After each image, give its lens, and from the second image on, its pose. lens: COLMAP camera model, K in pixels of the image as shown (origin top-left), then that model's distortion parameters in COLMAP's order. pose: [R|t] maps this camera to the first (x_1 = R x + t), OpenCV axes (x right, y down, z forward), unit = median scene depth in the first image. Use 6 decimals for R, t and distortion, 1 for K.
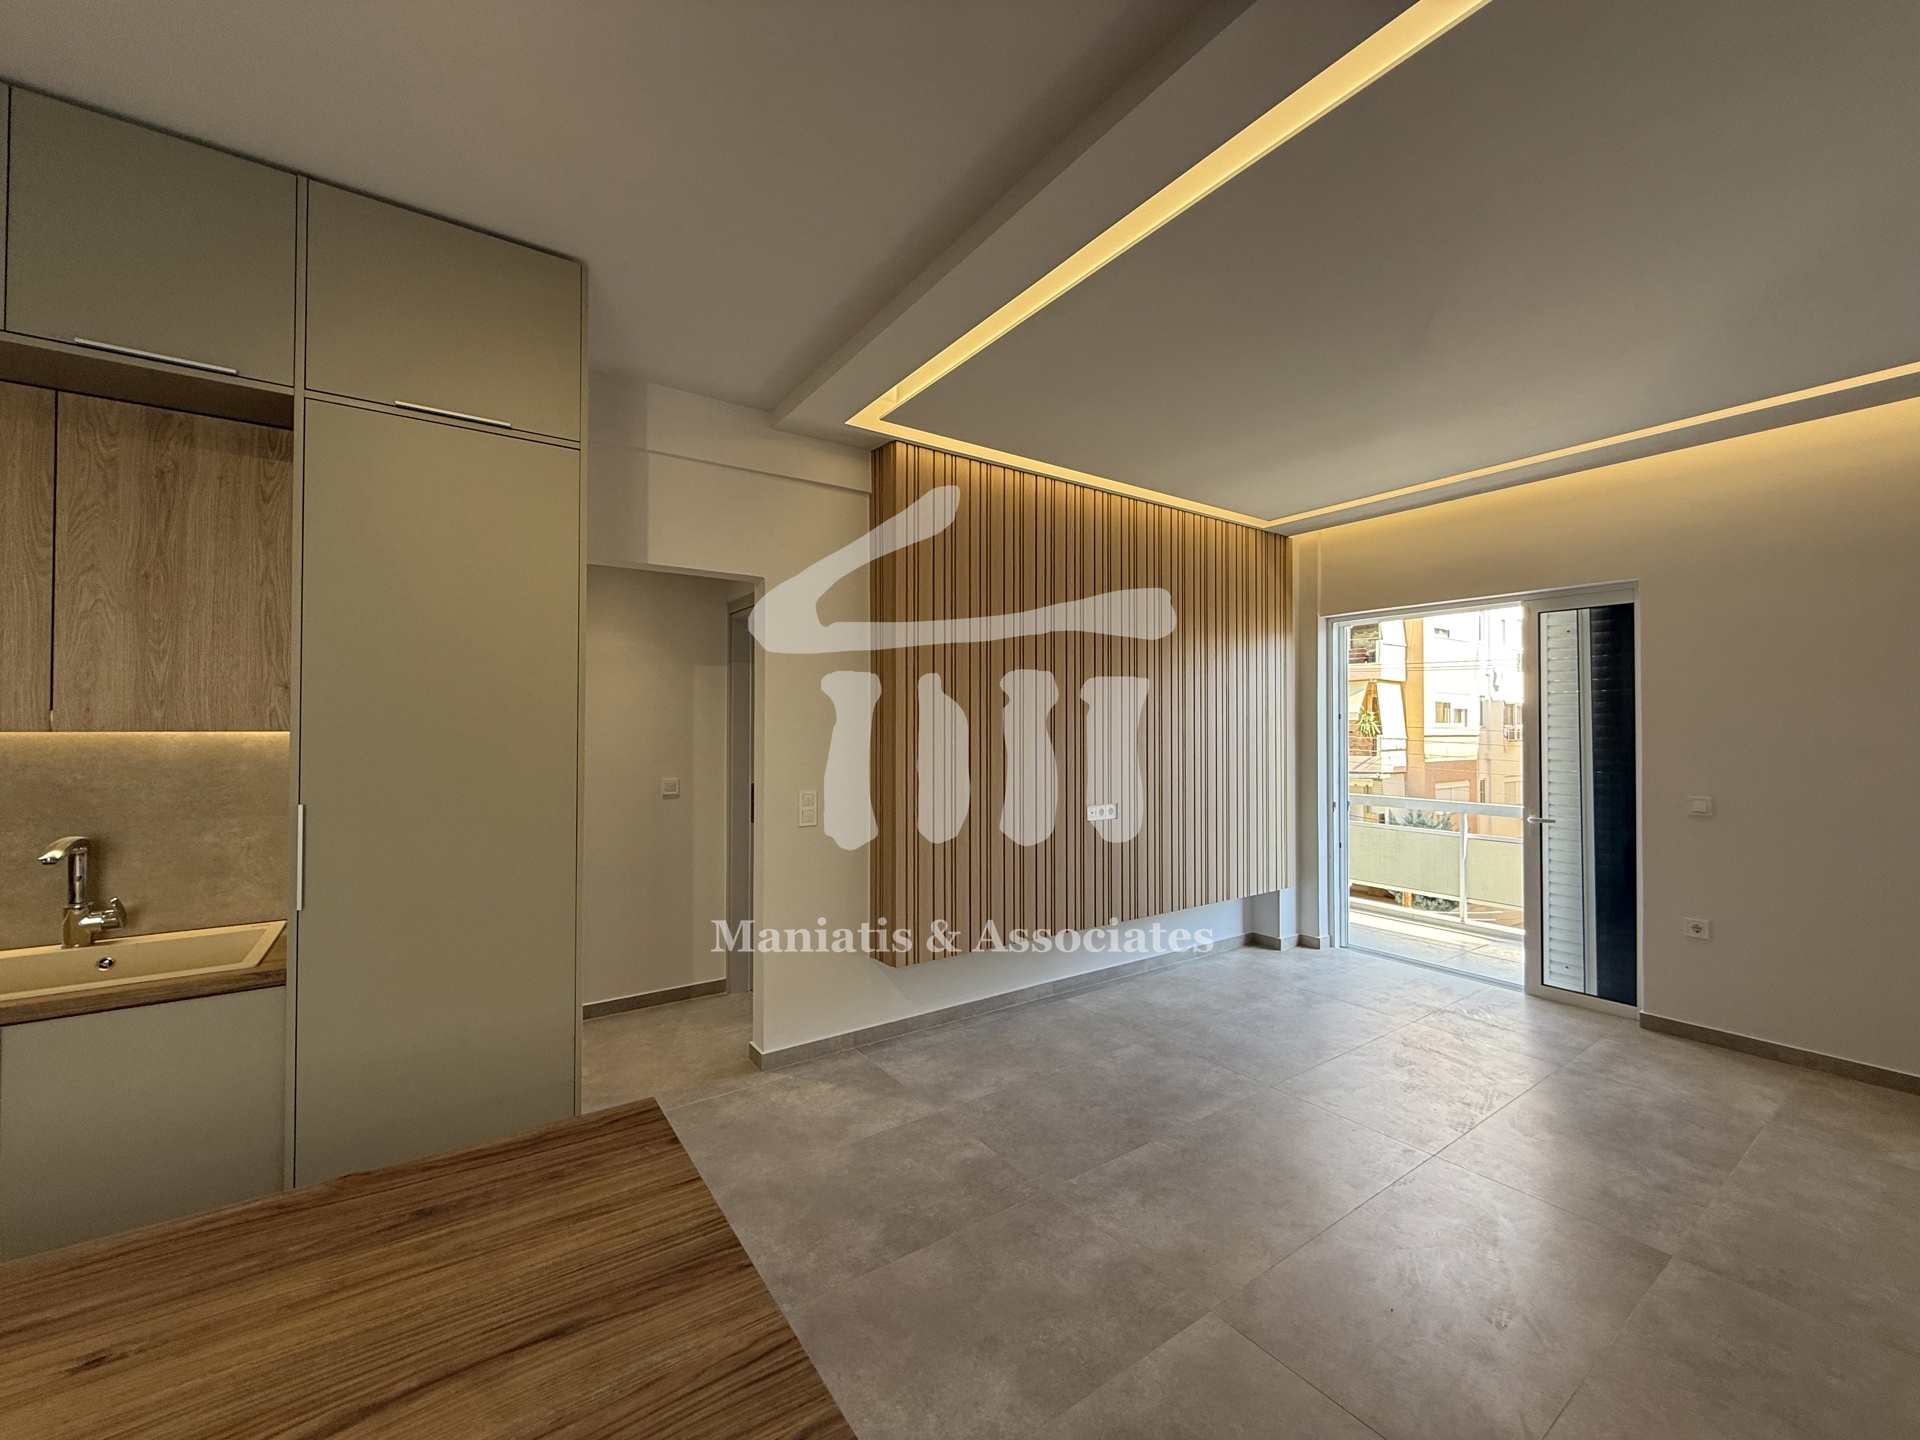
lens RADIAL K [[766.2, 0, 954.8], [0, 766.2, 718.1], [0, 0, 1]] dist [0.000589, 0.000114]
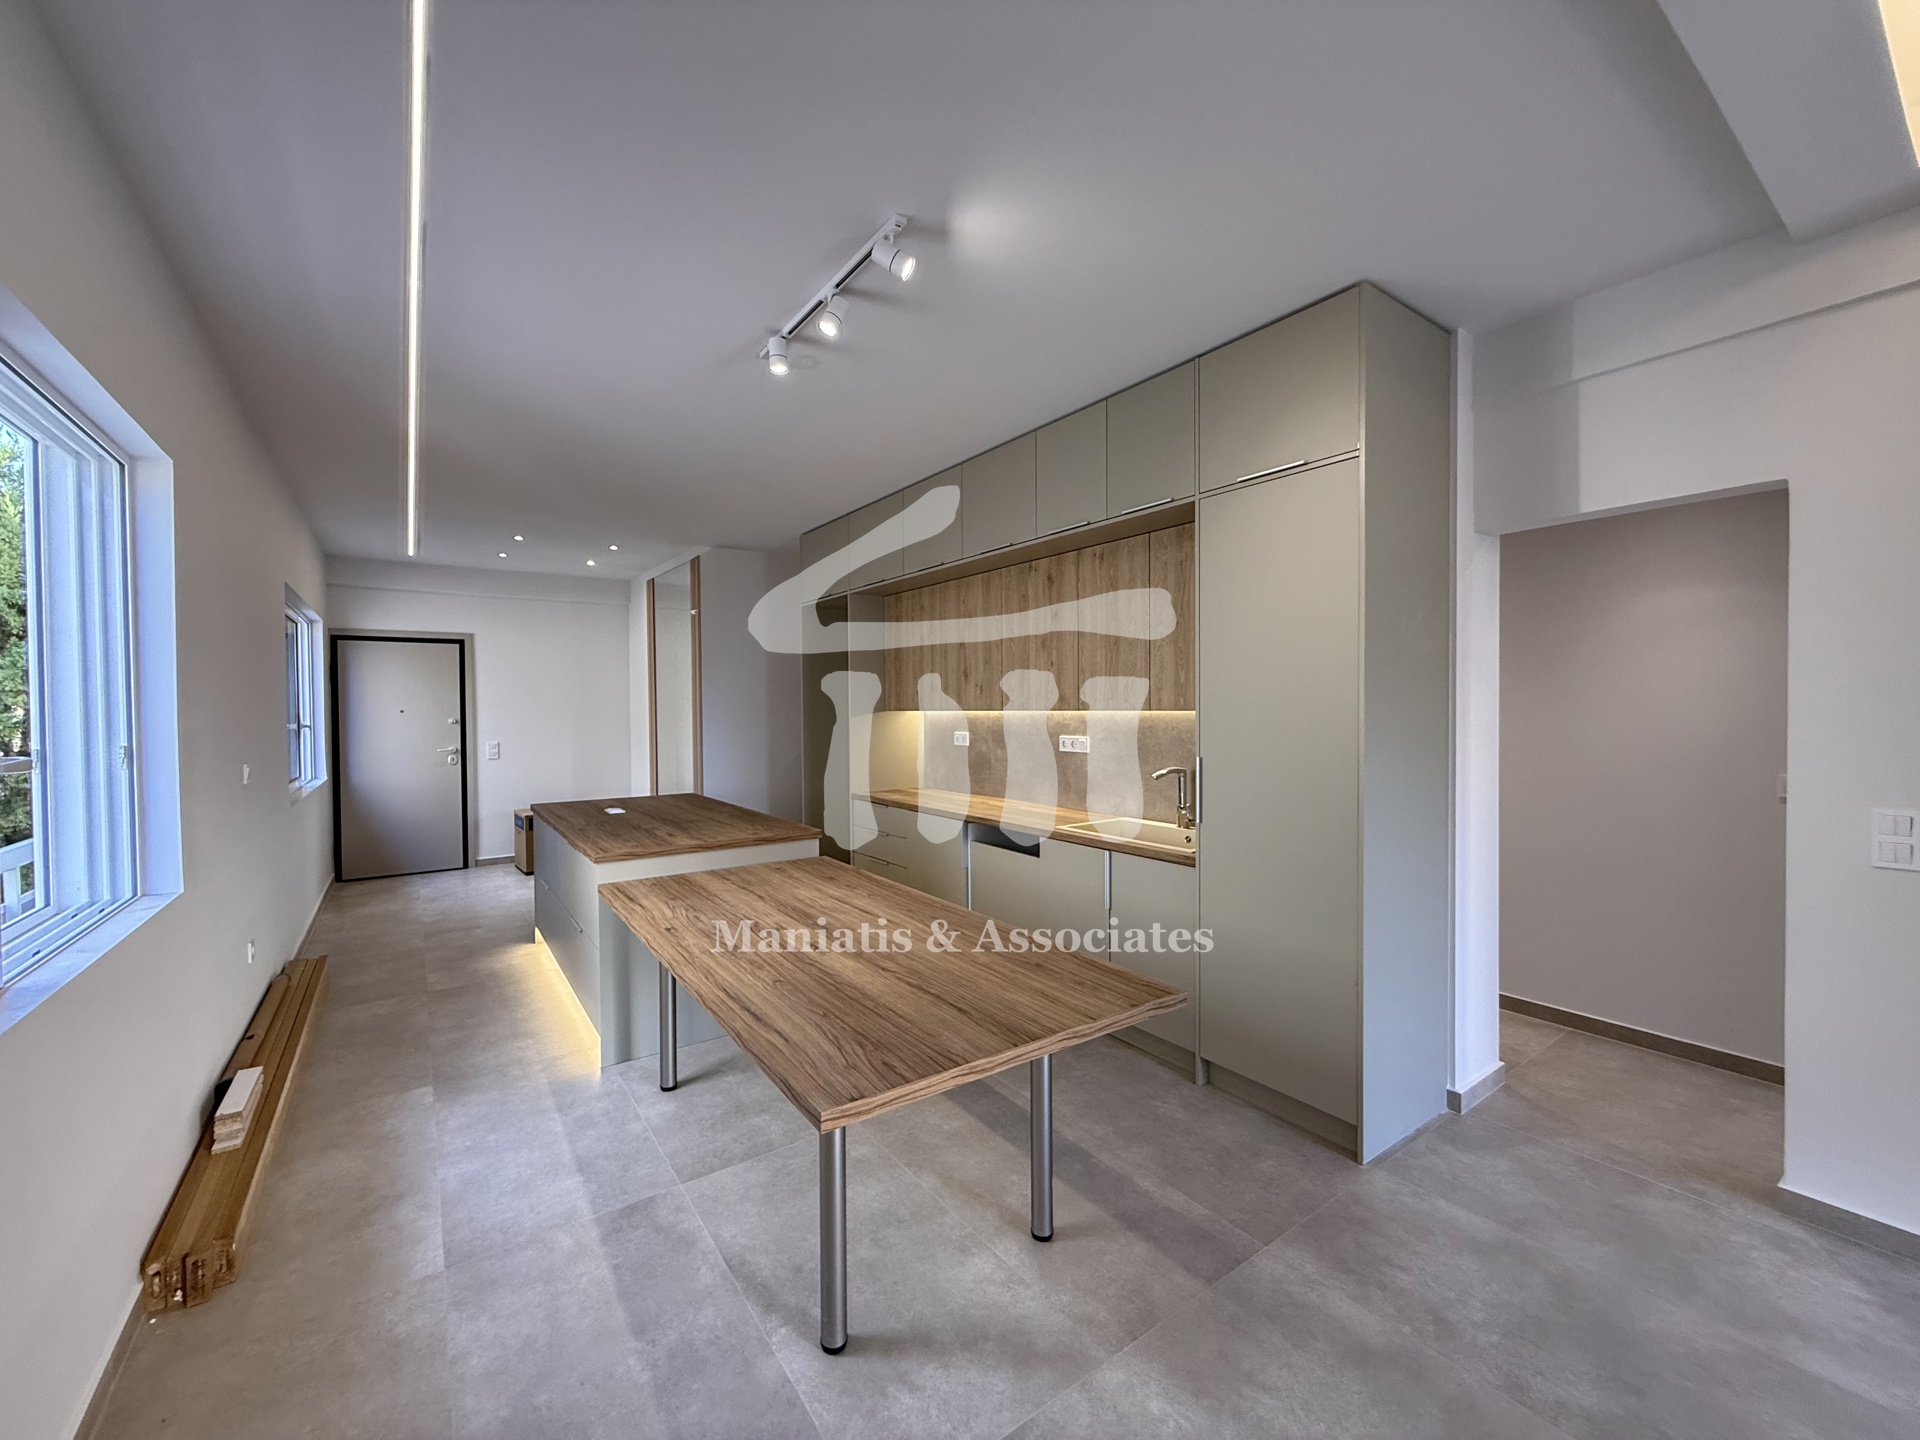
lens RADIAL K [[766.2, 0, 954.8], [0, 766.2, 718.1], [0, 0, 1]] dist [0.000589, 0.000114]
pose [[0.007635, 0.013194, -0.999884, 0.350504], [0.020460, 0.999702, 0.013347, 0.000175], [0.999762, -0.020560, 0.007362, 0.229573]]
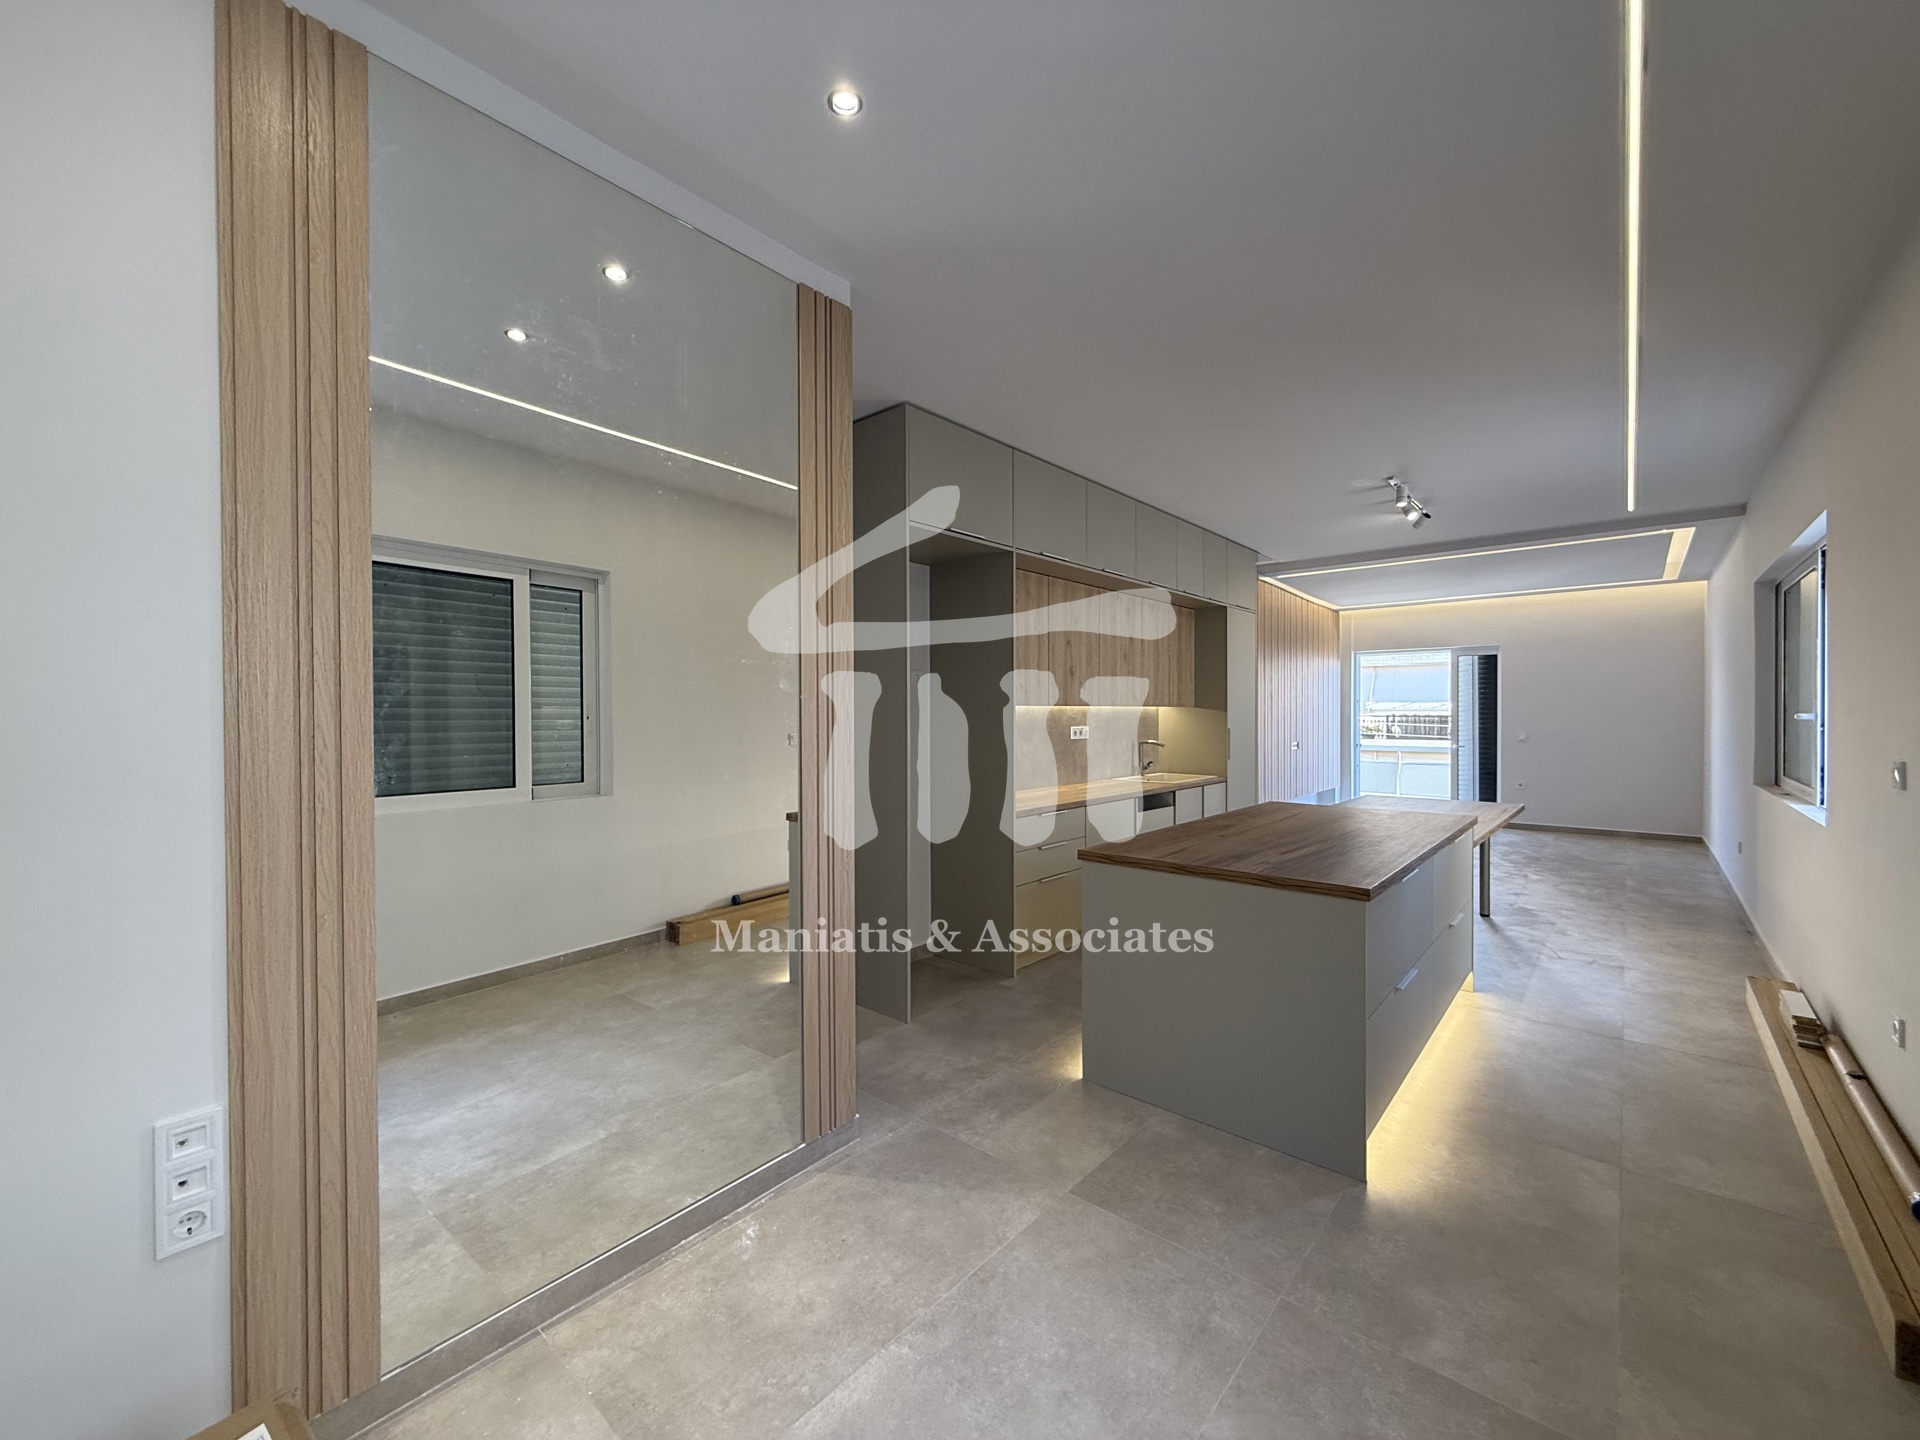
lens RADIAL K [[766.2, 0, 954.8], [0, 766.2, 718.1], [0, 0, 1]] dist [0.000589, 0.000114]
pose [[0.971844, -0.006252, 0.235542, -1.339153], [0.002124, 0.999840, 0.017774, 0.002542], [-0.235616, -0.016773, 0.971702, -0.942361]]
